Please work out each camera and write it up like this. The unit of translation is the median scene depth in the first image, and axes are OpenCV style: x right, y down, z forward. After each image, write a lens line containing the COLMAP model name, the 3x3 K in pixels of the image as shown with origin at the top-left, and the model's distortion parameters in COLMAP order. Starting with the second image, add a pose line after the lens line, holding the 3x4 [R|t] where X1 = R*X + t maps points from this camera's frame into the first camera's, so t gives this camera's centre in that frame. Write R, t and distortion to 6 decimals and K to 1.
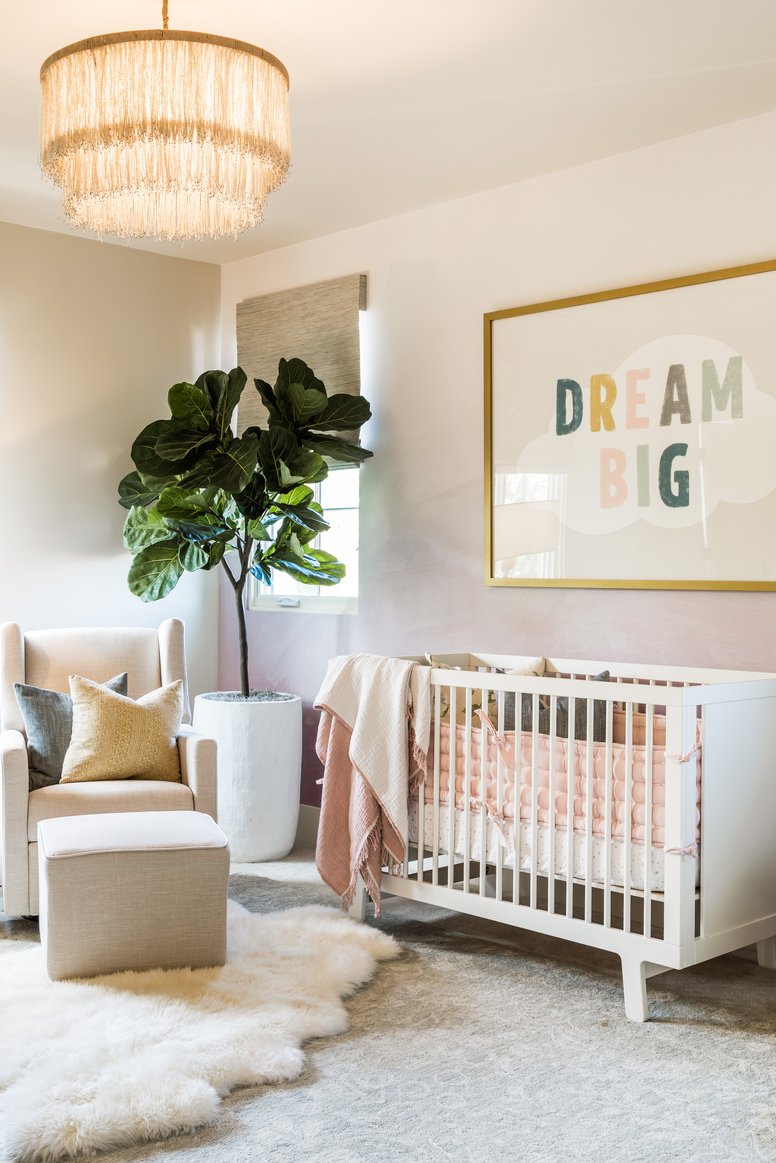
lens RADIAL K [[950.1, 0, 388.0], [0, 950.1, 581.5], [0, 0, 1]] dist [0.008326, 0.001774]
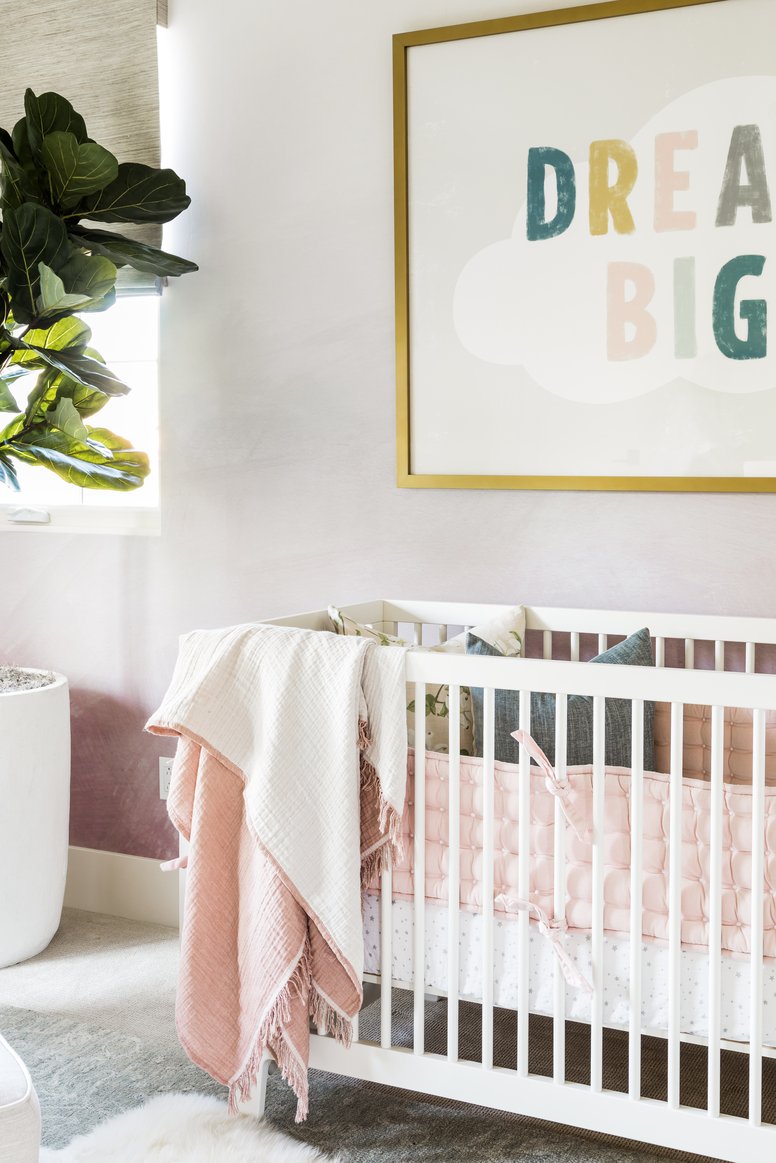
lens RADIAL K [[1043.2, 0, 384.9], [0, 1043.2, 513.7], [0, 0, 1]] dist [0.002016, 0.008978]
pose [[0.952977, -0.022129, 0.302235, -0.119324], [0.009434, 0.999013, 0.043398, -0.008519], [-0.302897, -0.038506, 0.952245, 0.390656]]
